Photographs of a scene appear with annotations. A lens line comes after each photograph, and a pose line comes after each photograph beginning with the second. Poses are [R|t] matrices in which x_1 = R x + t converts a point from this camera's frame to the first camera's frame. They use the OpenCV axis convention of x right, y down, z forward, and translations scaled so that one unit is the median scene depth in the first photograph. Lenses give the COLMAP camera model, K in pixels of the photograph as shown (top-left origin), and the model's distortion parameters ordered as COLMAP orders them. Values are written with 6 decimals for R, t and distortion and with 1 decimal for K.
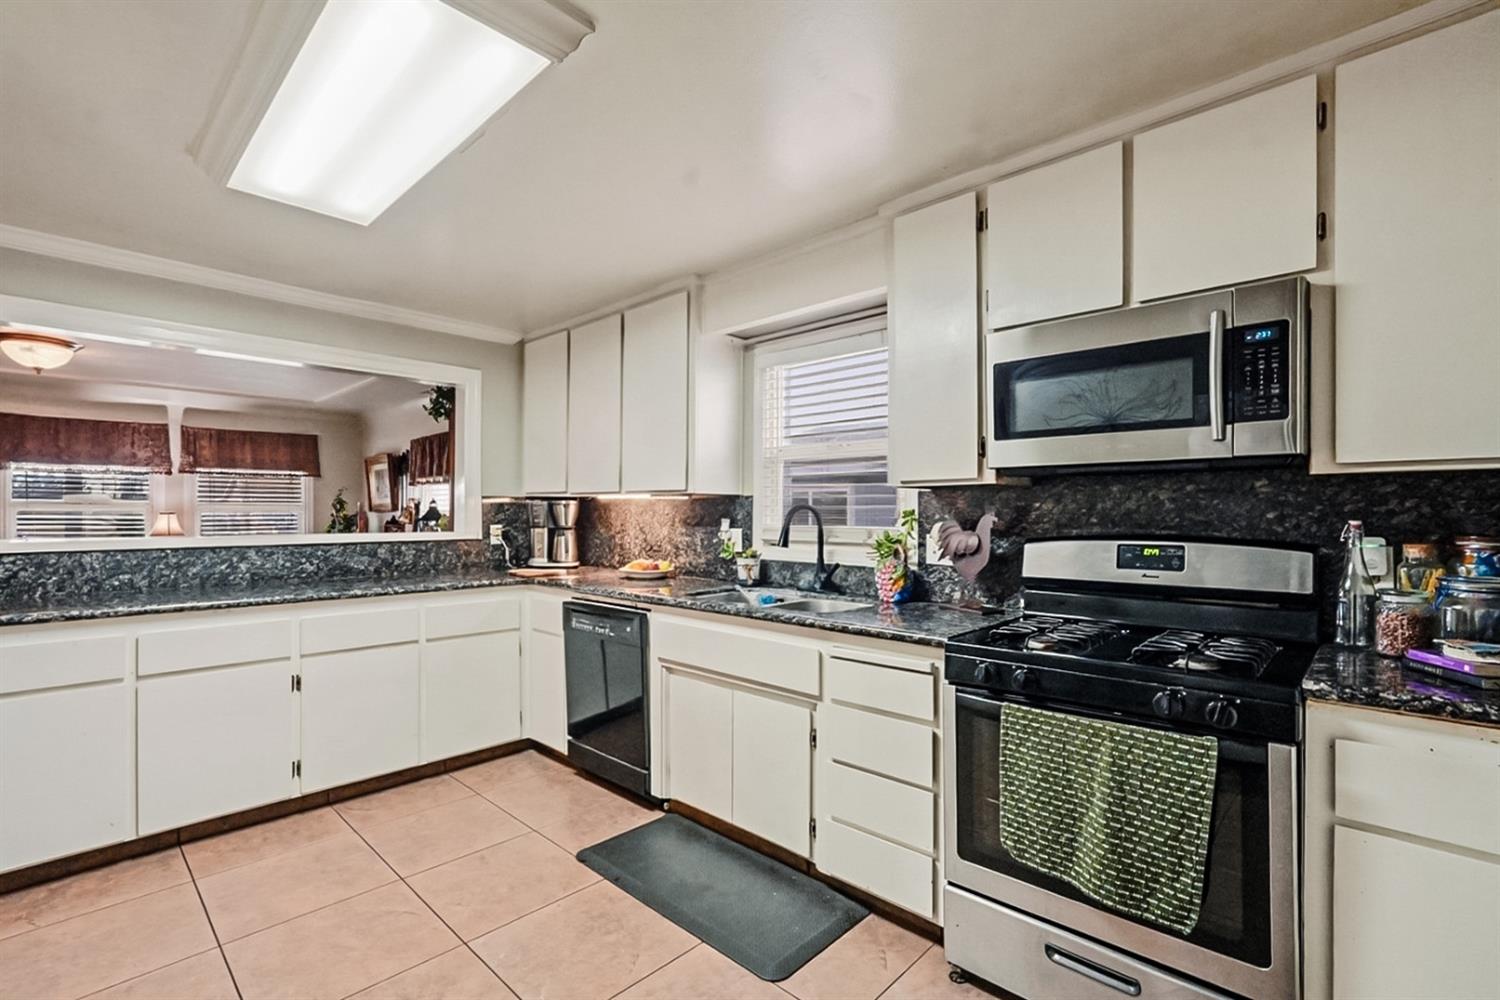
lens RADIAL K [[676.0, 0, 746.0], [0, 676.0, 510.4], [0, 0, 1]] dist [-0.002423, 0.000461]
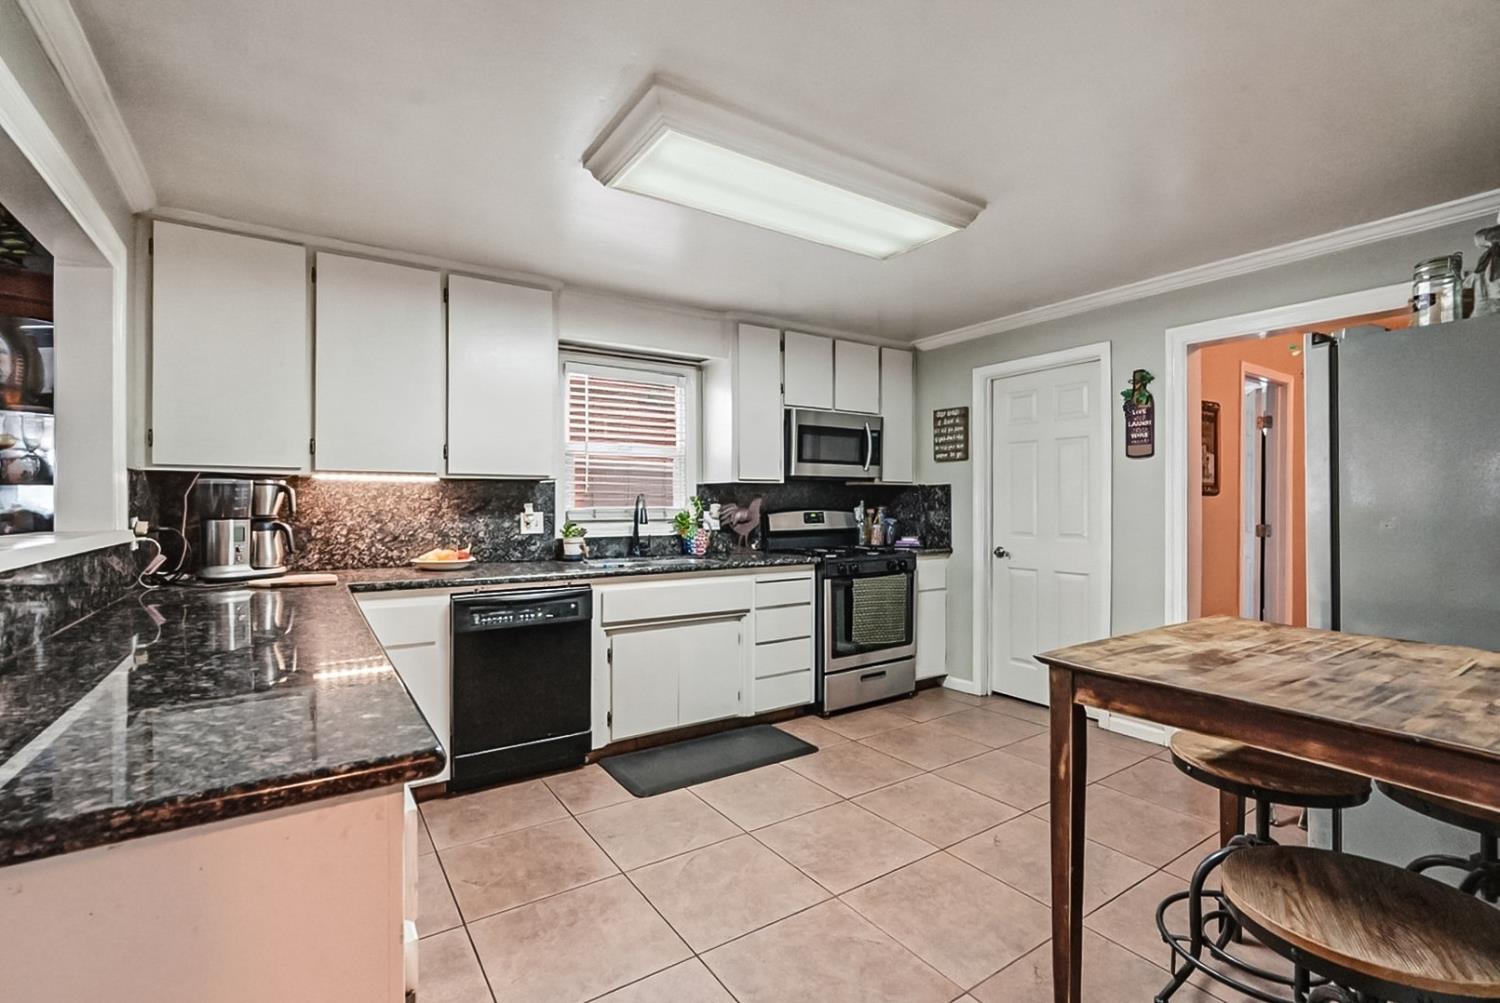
lens RADIAL K [[676.0, 0, 747.3], [0, 676.0, 500.8], [0, 0, 1]] dist [-0.002423, 0.000461]
pose [[0.222836, -0.002471, 0.974853, -1.135691], [-0.003414, 0.999989, 0.003316, 0.004236], [-0.974850, -0.004067, 0.222825, 0.487483]]
